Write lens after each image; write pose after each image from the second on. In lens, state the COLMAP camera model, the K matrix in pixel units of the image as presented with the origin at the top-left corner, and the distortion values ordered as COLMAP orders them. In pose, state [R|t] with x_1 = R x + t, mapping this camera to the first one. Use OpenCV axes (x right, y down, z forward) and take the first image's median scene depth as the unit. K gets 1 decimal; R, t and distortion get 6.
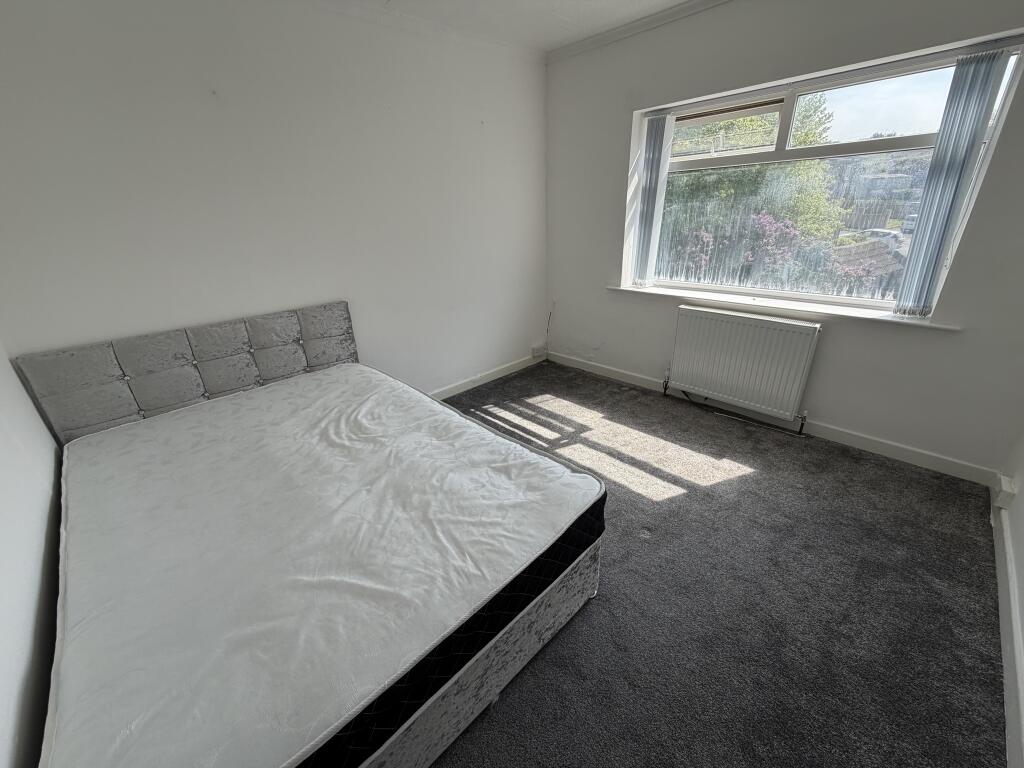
lens RADIAL K [[409.2, 0, 507.3], [0, 409.2, 388.6], [0, 0, 1]] dist [0.003929, 0.000073]
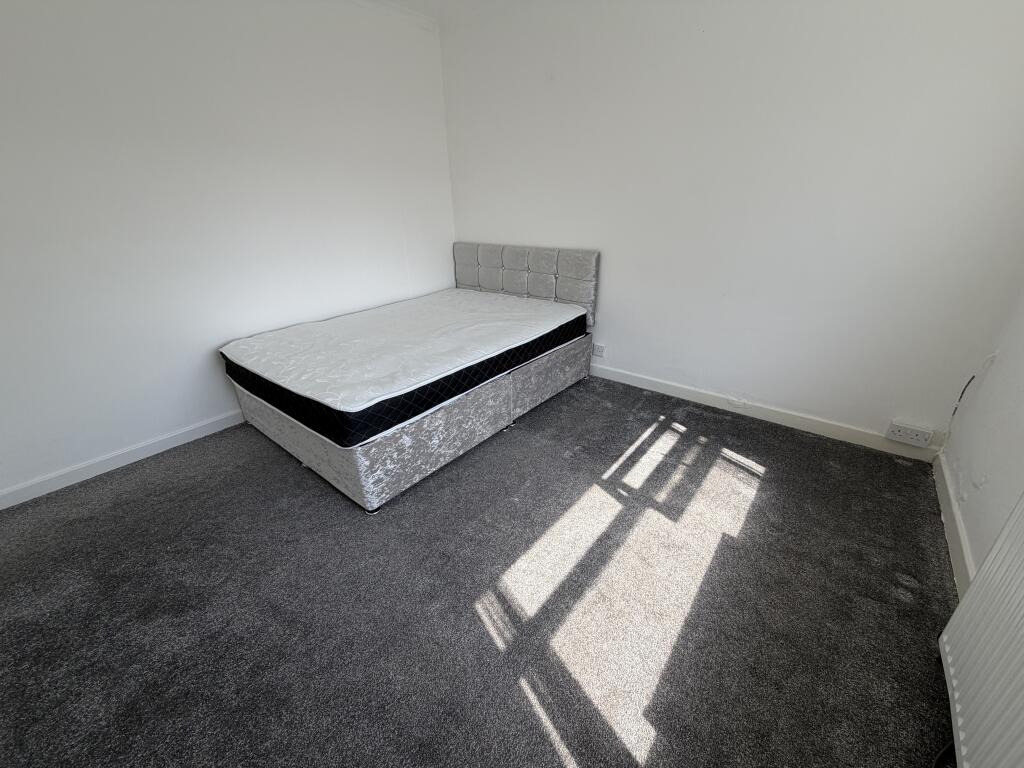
lens RADIAL K [[409.2, 0, 507.7], [0, 409.2, 385.6], [0, 0, 1]] dist [0.003929, 0.000073]
pose [[0.128478, 0.444727, -0.886404, 0.596232], [-0.384994, 0.846077, 0.368692, -0.190874], [0.913933, 0.293891, 0.279920, 0.511632]]
